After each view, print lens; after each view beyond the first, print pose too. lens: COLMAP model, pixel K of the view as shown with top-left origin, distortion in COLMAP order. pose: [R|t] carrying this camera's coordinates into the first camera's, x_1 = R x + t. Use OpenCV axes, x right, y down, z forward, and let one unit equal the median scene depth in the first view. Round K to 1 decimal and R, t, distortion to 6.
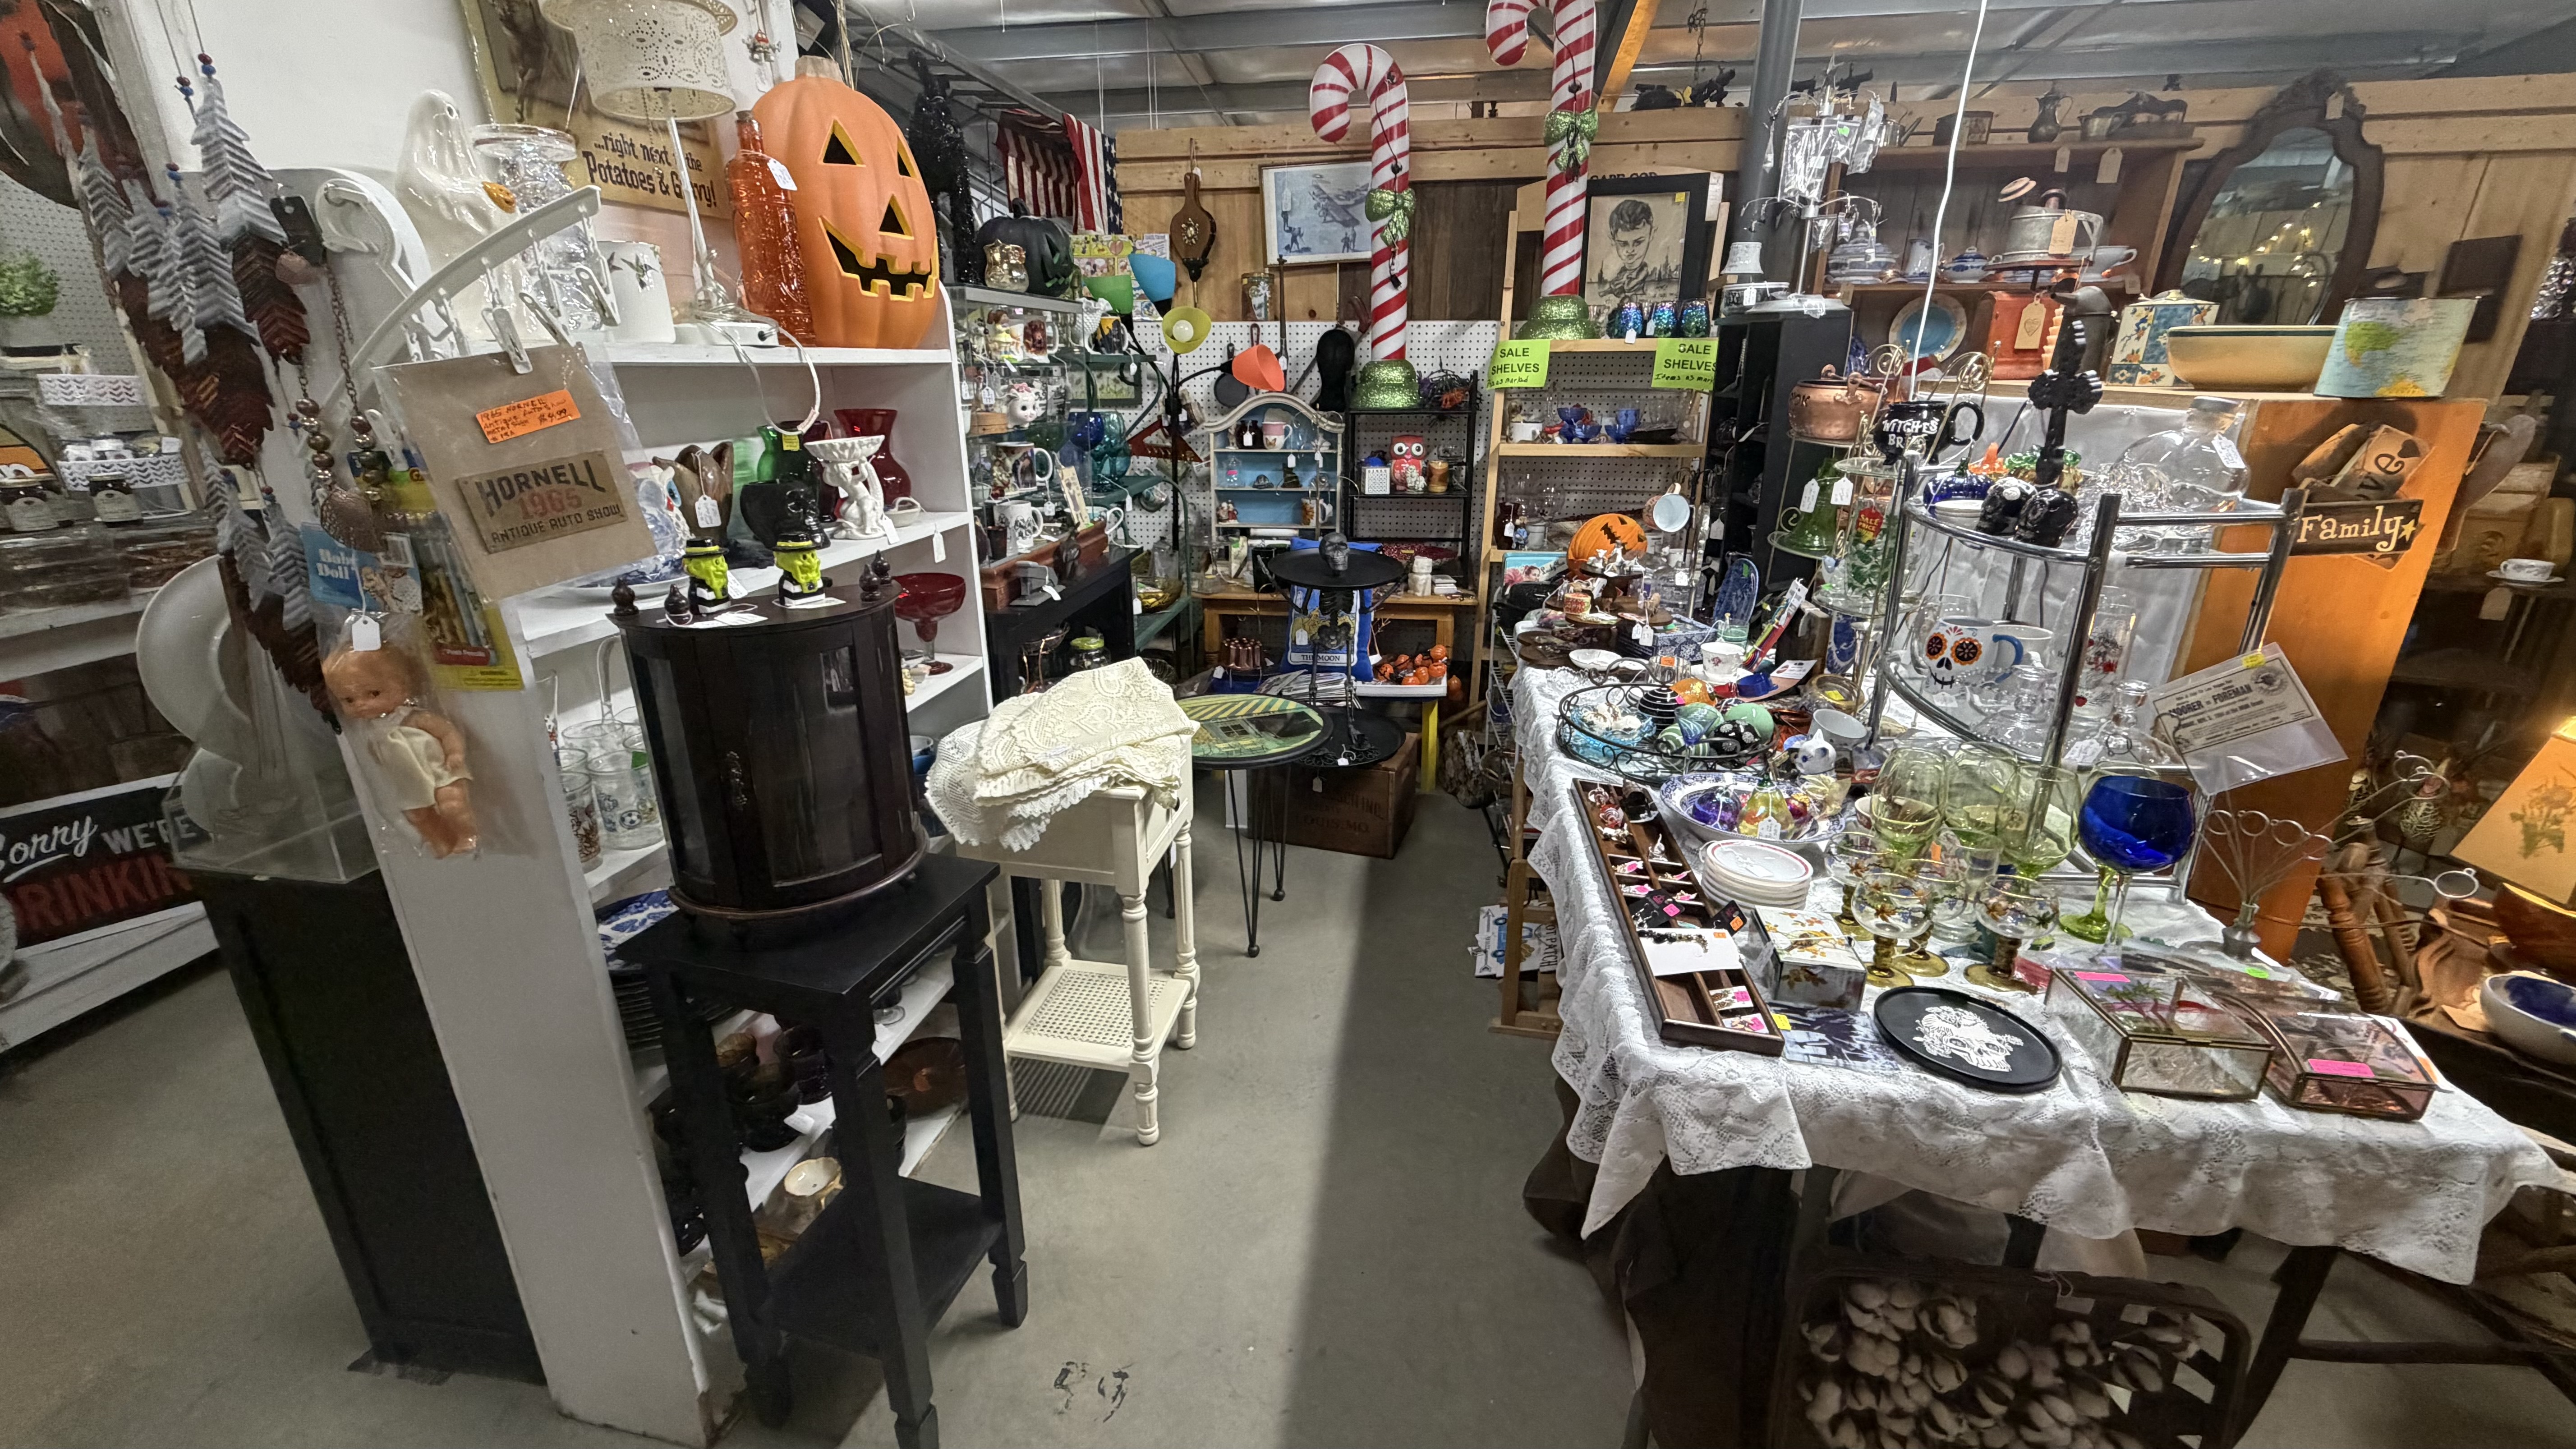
lens RADIAL K [[1020.1, 0, 1279.9], [0, 1020.1, 727.1], [0, 0, 1]] dist [0.001099, -0.000116]
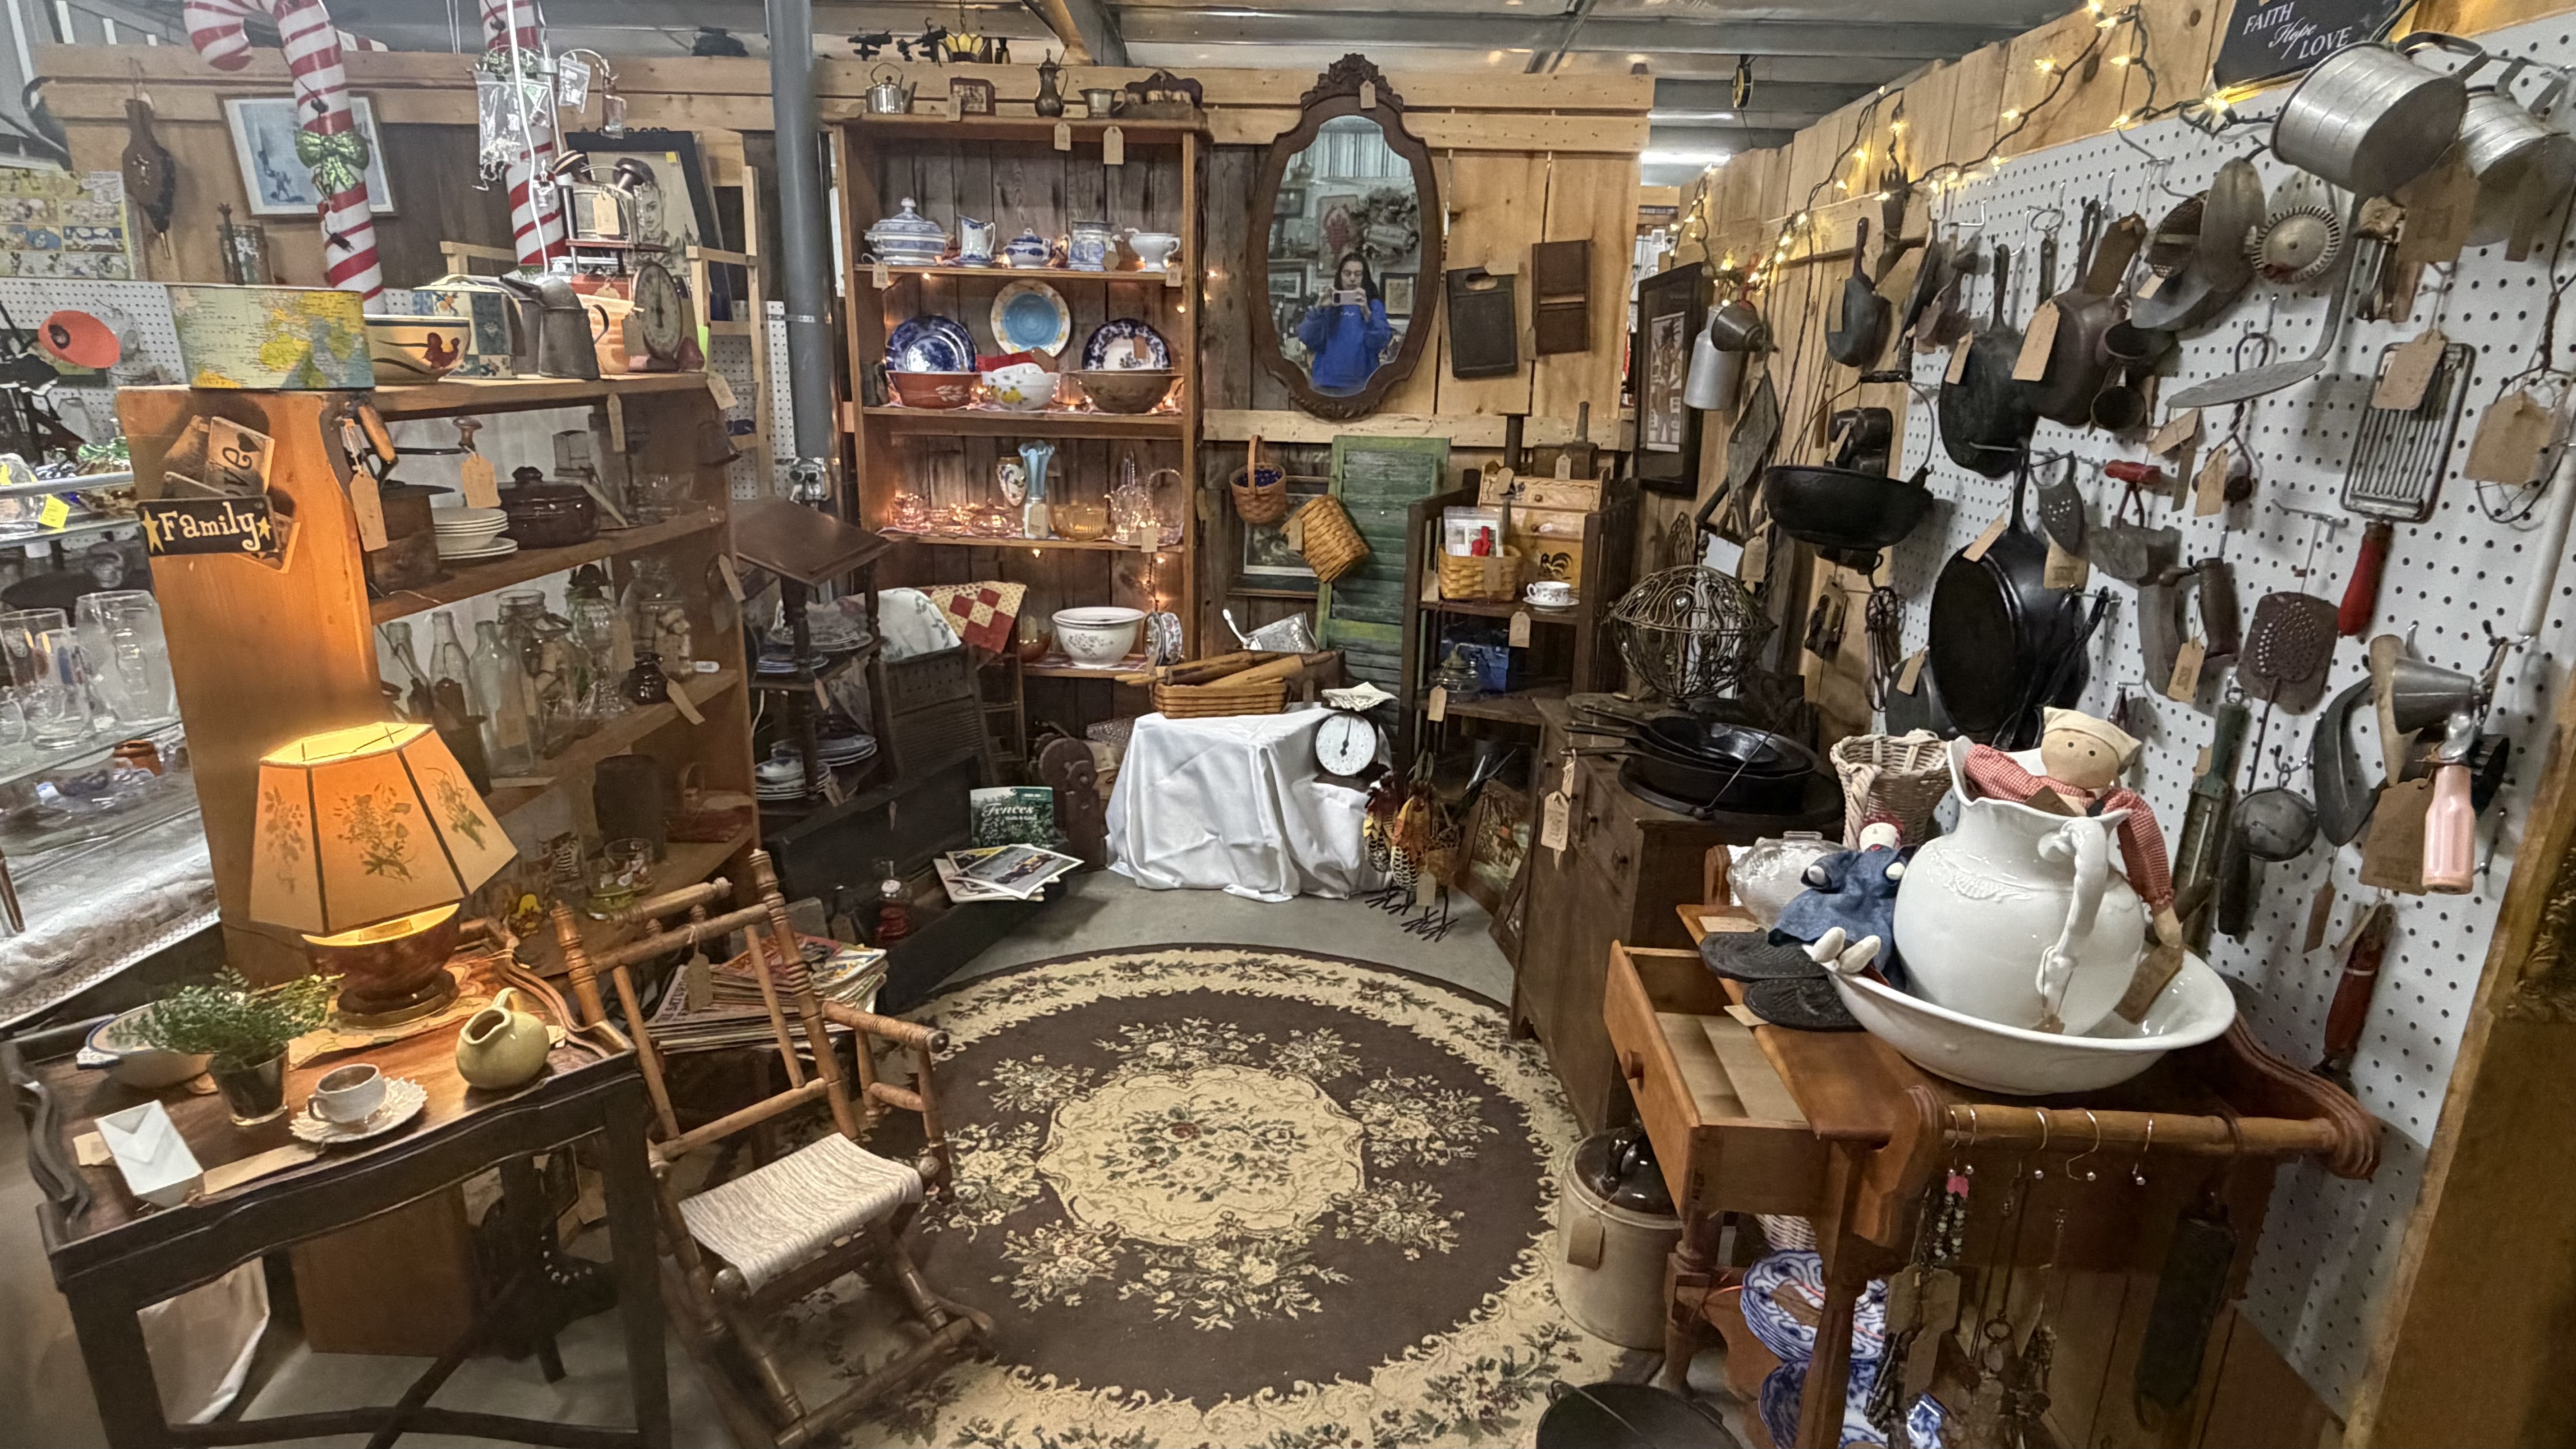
lens RADIAL K [[1328.9, 0, 1289.4], [0, 1328.9, 719.0], [0, 0, 1]] dist [0.003629, -0.000354]
pose [[0.990301, -0.012257, 0.138397, 0.784026], [0.022137, 0.997296, -0.070079, 0.037138], [-0.137164, 0.072463, 0.987894, -0.135728]]
